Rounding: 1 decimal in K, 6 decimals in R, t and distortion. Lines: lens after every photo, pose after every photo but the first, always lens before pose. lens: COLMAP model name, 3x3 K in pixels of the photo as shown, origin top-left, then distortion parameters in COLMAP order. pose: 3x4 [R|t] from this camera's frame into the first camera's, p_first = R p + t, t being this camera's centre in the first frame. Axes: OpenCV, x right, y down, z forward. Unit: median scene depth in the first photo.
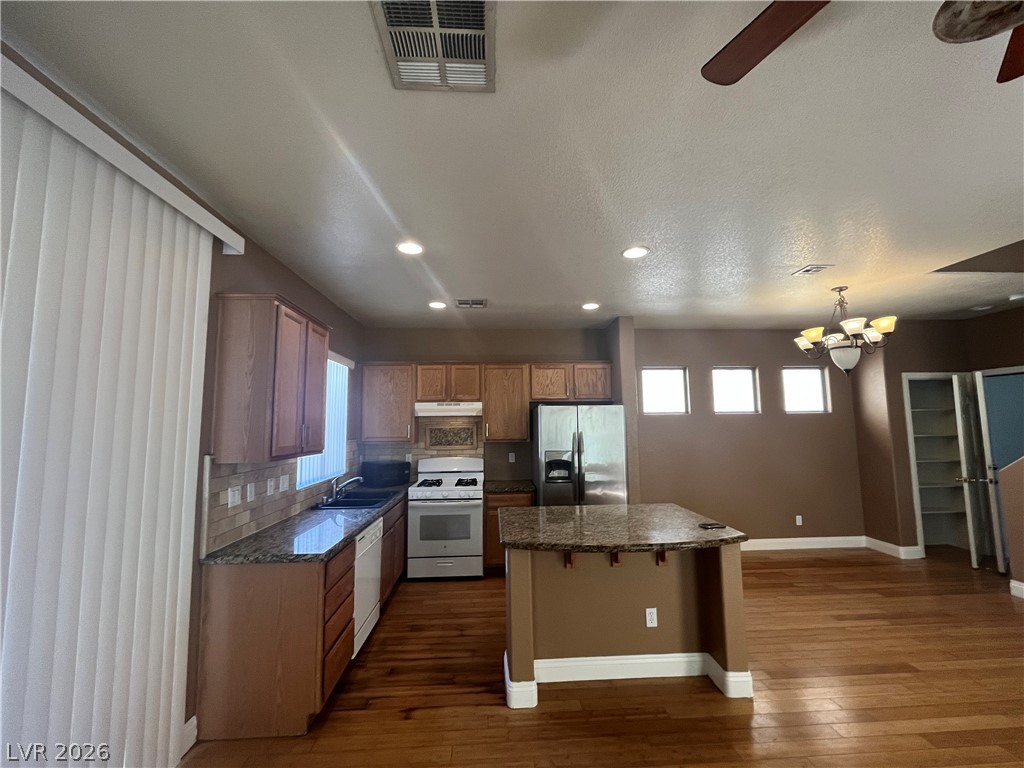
lens RADIAL K [[415.8, 0, 510.5], [0, 415.8, 384.7], [0, 0, 1]] dist [-0.002248, 0.000186]
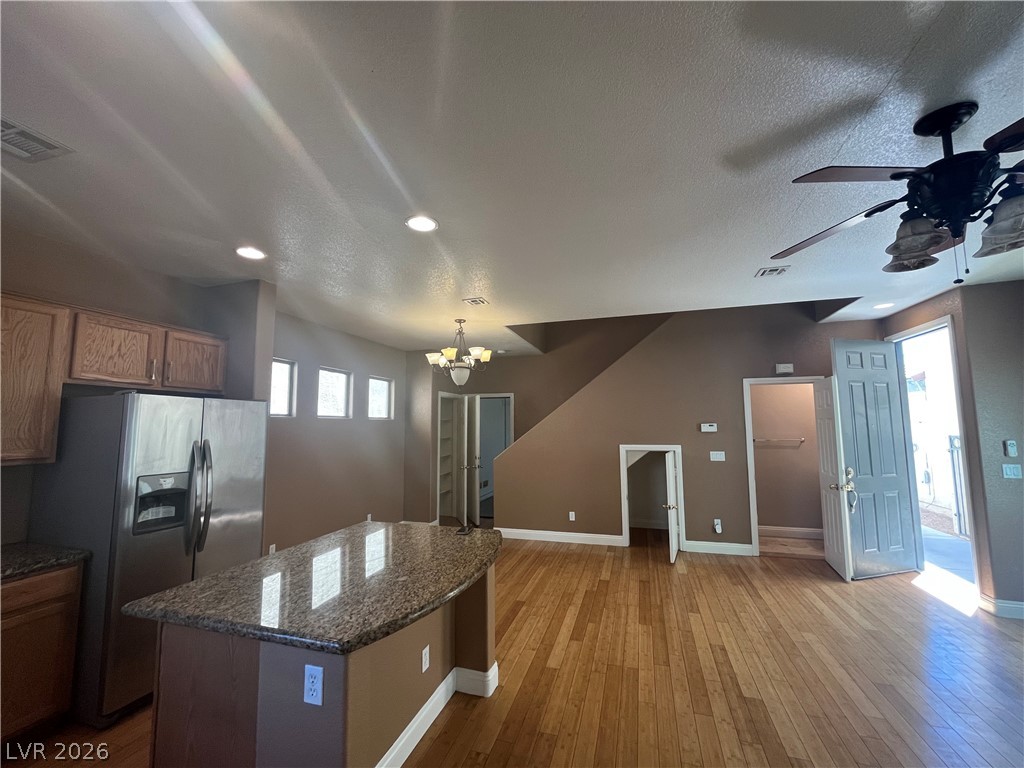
lens RADIAL K [[415.8, 0, 510.5], [0, 415.8, 384.7], [0, 0, 1]] dist [-0.002248, 0.000186]
pose [[0.344452, 0.102669, 0.933173, -0.267973], [-0.088737, 0.993112, -0.076509, 0.037546], [-0.934601, -0.056453, 0.351190, 0.353503]]
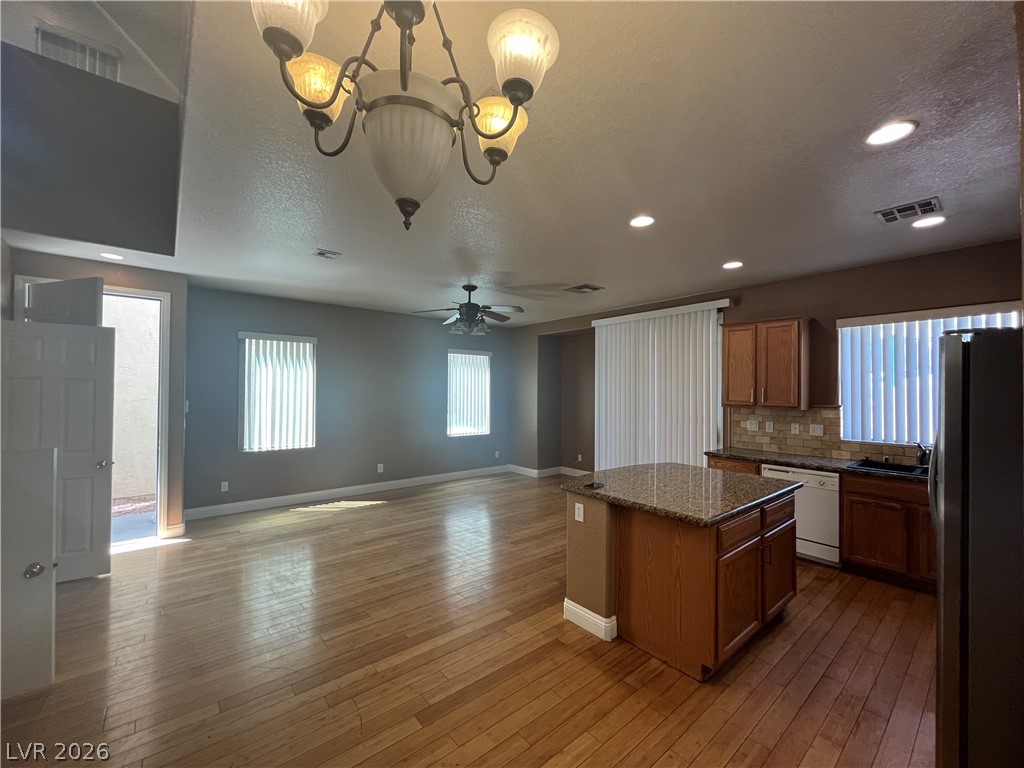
lens RADIAL K [[415.8, 0, 510.5], [0, 415.8, 384.7], [0, 0, 1]] dist [-0.002248, 0.000186]
pose [[-0.803052, 0.003853, -0.595896, 0.788826], [0.061853, 0.995117, -0.076922, 0.090124], [0.592690, -0.098630, -0.799369, 1.077372]]
